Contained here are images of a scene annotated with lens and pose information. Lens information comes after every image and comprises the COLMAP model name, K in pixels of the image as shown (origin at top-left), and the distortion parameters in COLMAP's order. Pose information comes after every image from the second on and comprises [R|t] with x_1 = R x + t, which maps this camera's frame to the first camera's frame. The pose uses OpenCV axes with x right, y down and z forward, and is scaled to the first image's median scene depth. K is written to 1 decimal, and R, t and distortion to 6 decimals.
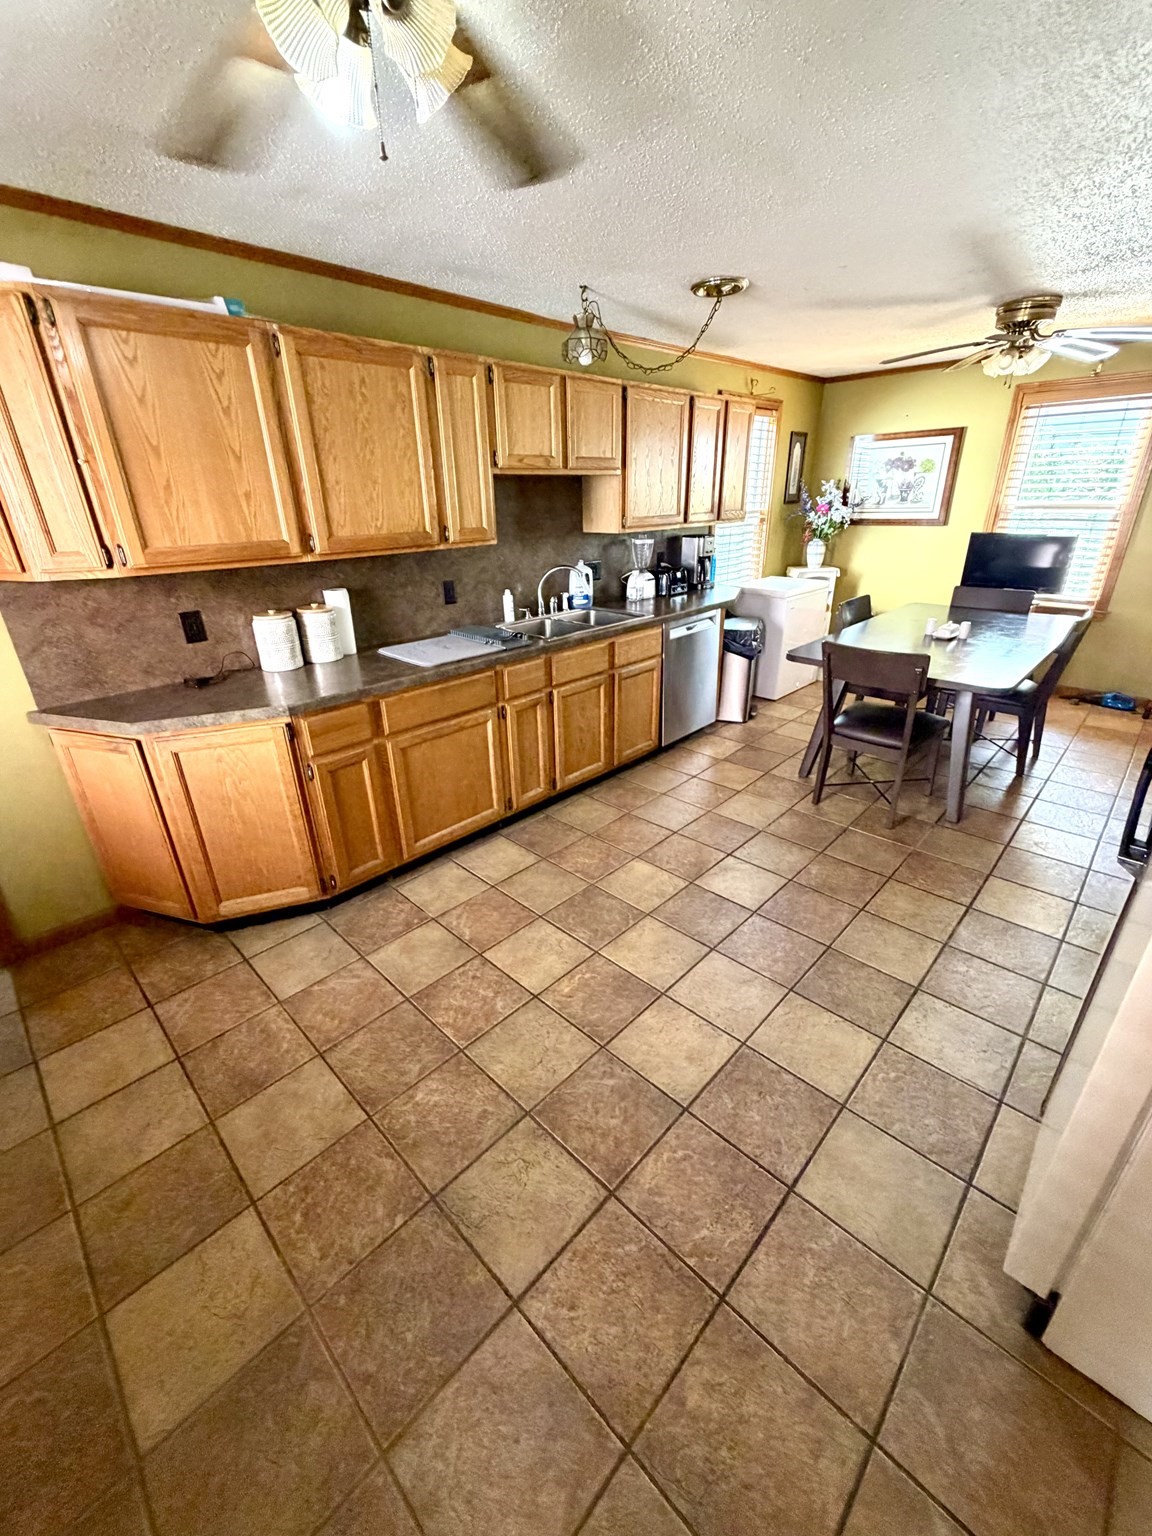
lens RADIAL K [[613.8, 0, 576.7], [0, 613.8, 763.1], [0, 0, 1]] dist [-0.000781, 0.000245]
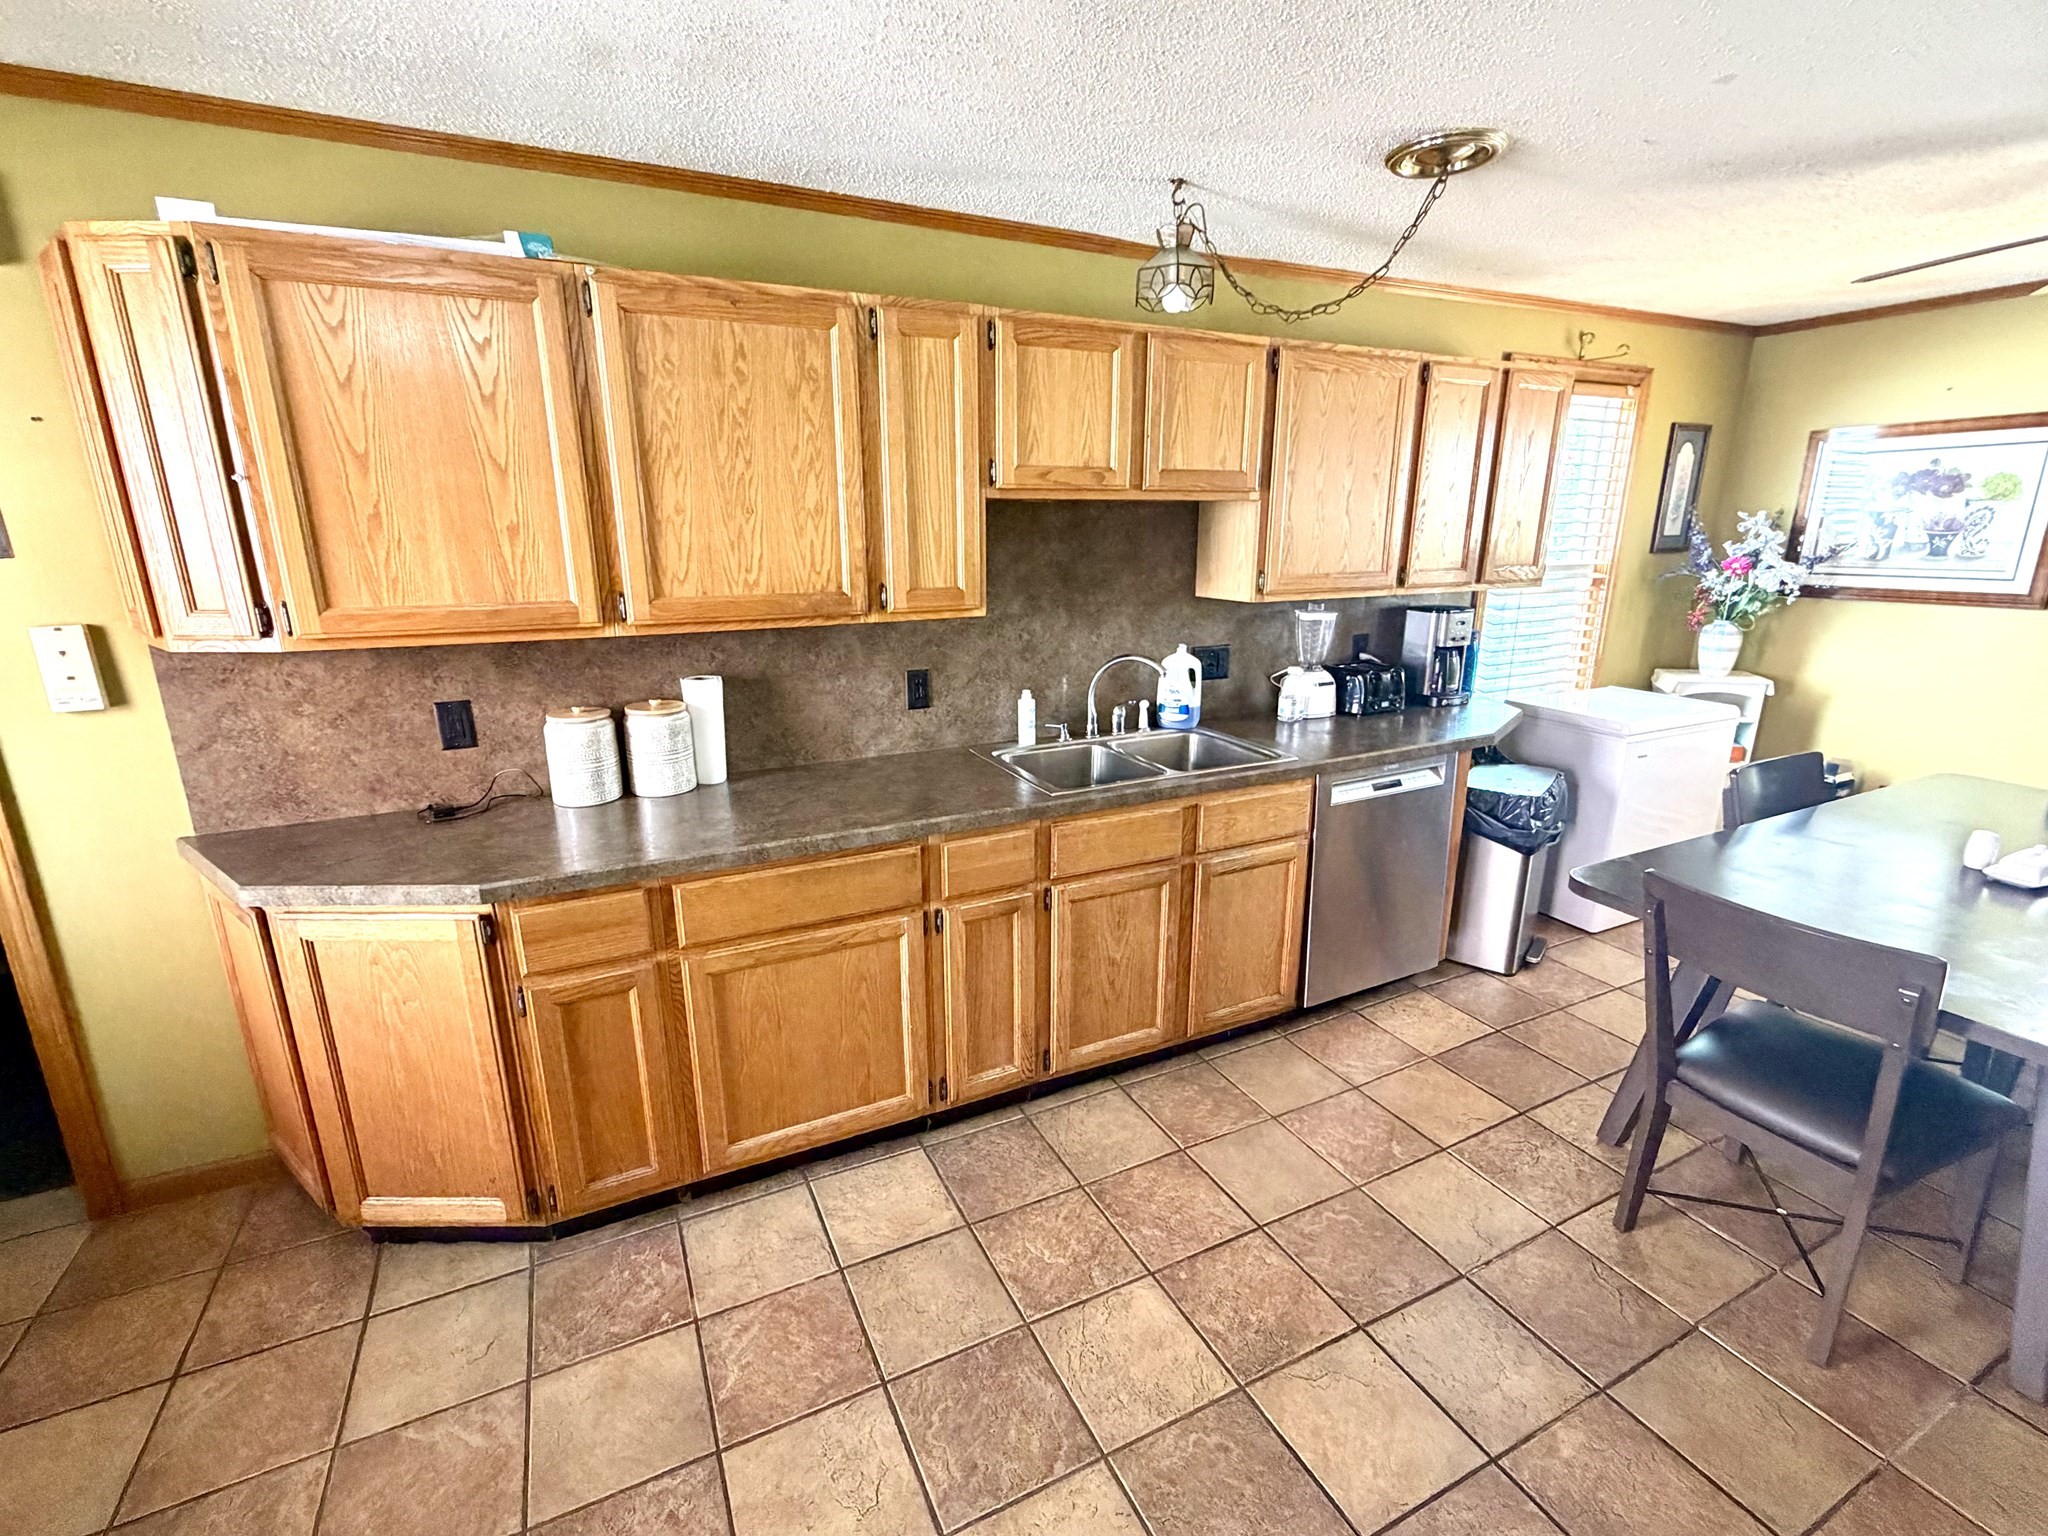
lens RADIAL K [[914.8, 0, 1019.9], [0, 914.8, 769.3], [0, 0, 1]] dist [-0.000180, 0.000254]
pose [[0.941674, 0.105522, -0.319553, 0.192323], [-0.150210, 0.981524, -0.118527, -0.131959], [0.301142, 0.159614, 0.940126, 0.259278]]
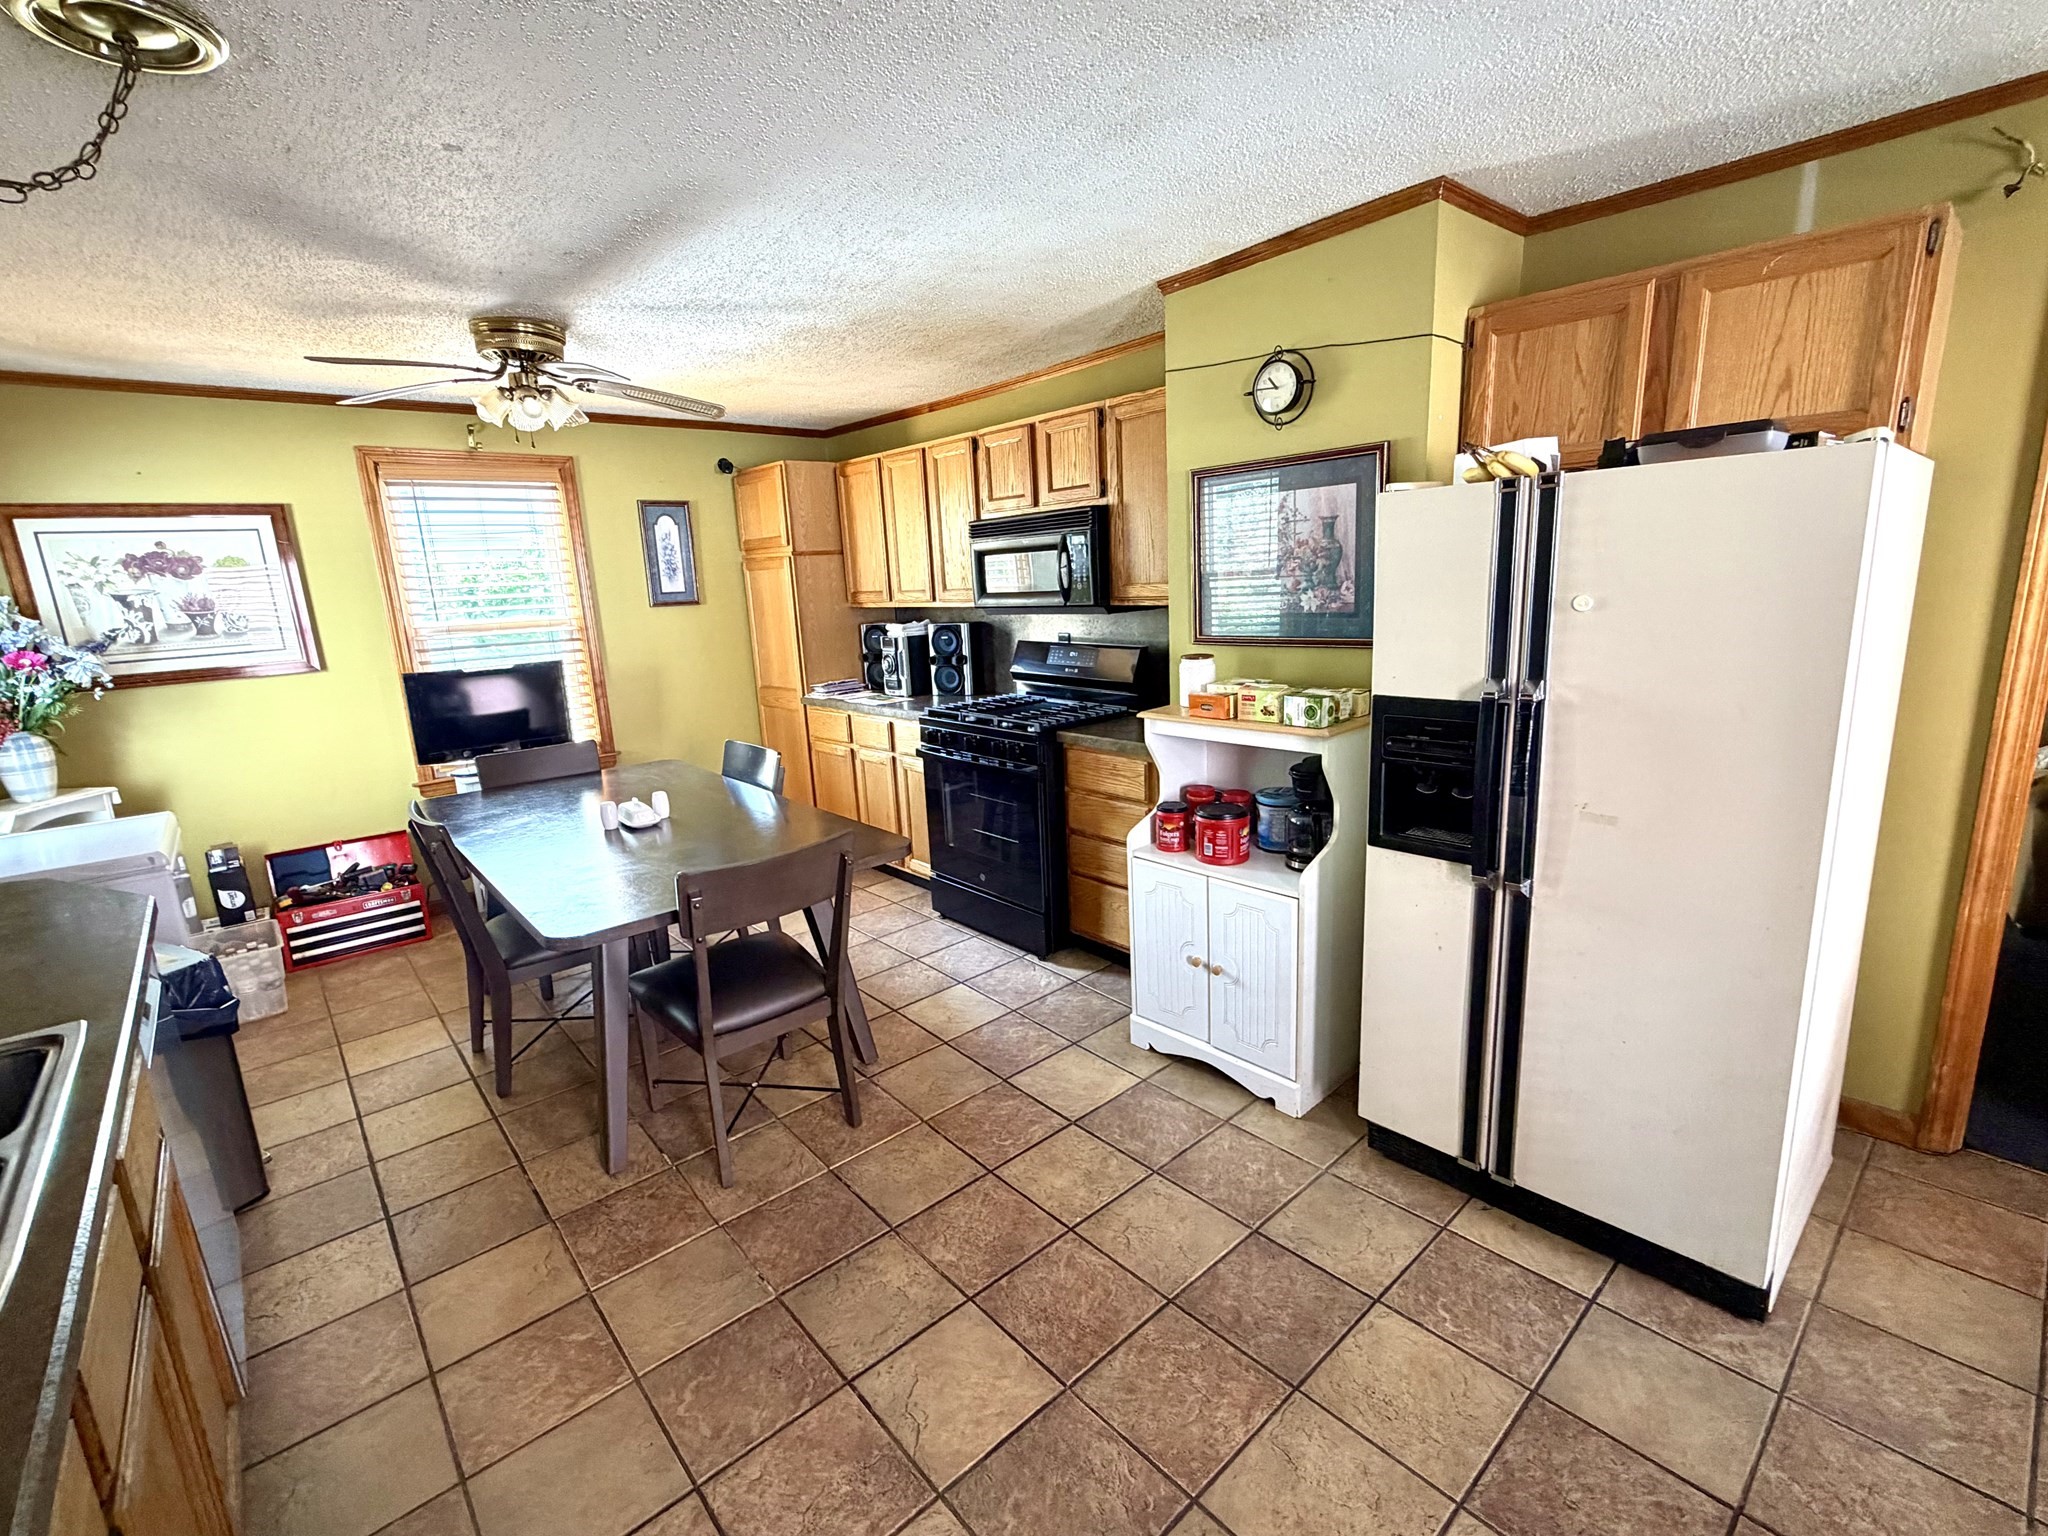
lens RADIAL K [[914.8, 0, 1022.4], [0, 914.8, 770.2], [0, 0, 1]] dist [-0.000180, 0.000254]
pose [[0.078650, -0.193886, 0.977866, -0.280475], [0.443492, 0.885299, 0.139862, -0.264273], [-0.892821, 0.422675, 0.155616, 0.641849]]
